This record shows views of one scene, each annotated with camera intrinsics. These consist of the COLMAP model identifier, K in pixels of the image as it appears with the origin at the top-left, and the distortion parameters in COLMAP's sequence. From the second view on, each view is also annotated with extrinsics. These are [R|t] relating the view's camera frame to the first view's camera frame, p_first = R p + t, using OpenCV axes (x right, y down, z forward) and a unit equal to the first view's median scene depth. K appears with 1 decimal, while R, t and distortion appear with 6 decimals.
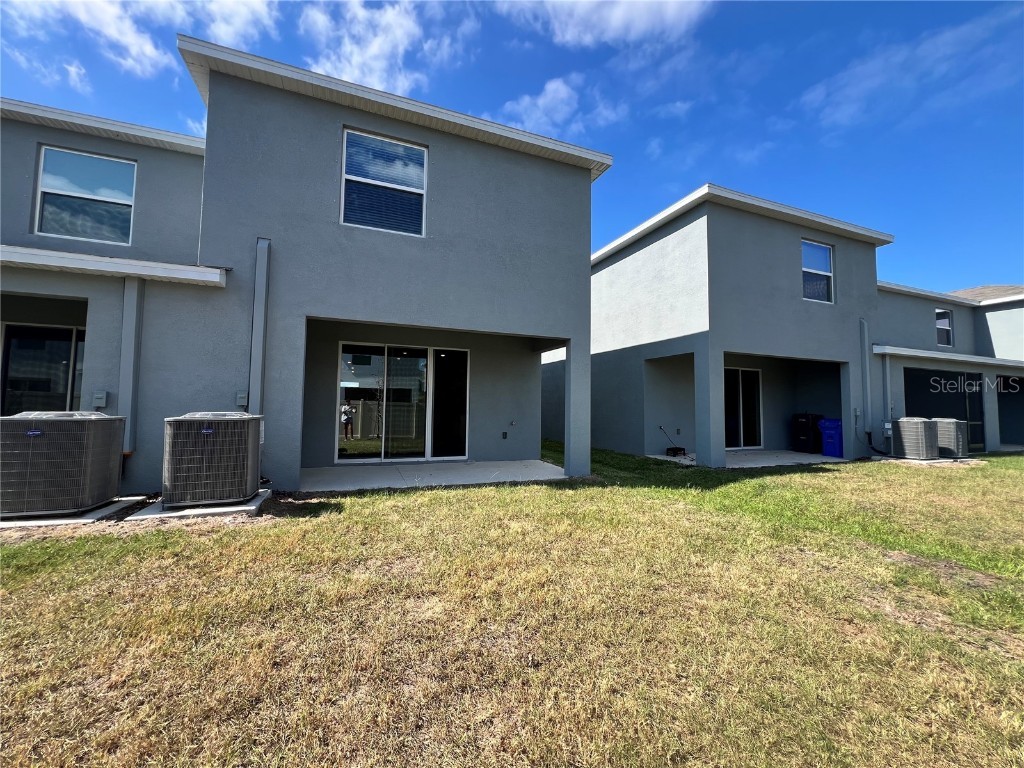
lens RADIAL K [[409.2, 0, 512.7], [0, 409.2, 384.9], [0, 0, 1]] dist [0.002411, -0.000210]
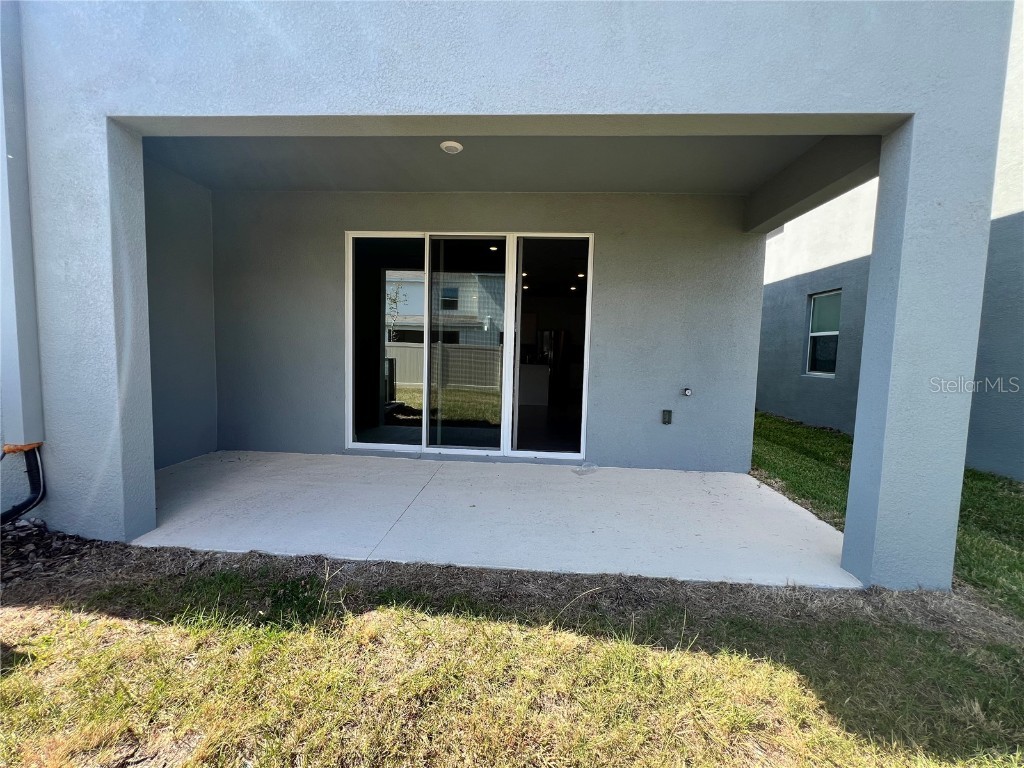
lens RADIAL K [[409.2, 0, 511.9], [0, 409.2, 385.1], [0, 0, 1]] dist [0.002411, -0.000210]
pose [[0.897645, 0.044952, -0.438421, 0.026085], [0.009091, 0.992685, 0.120394, 0.030912], [0.440626, -0.112057, 0.890669, 0.539654]]
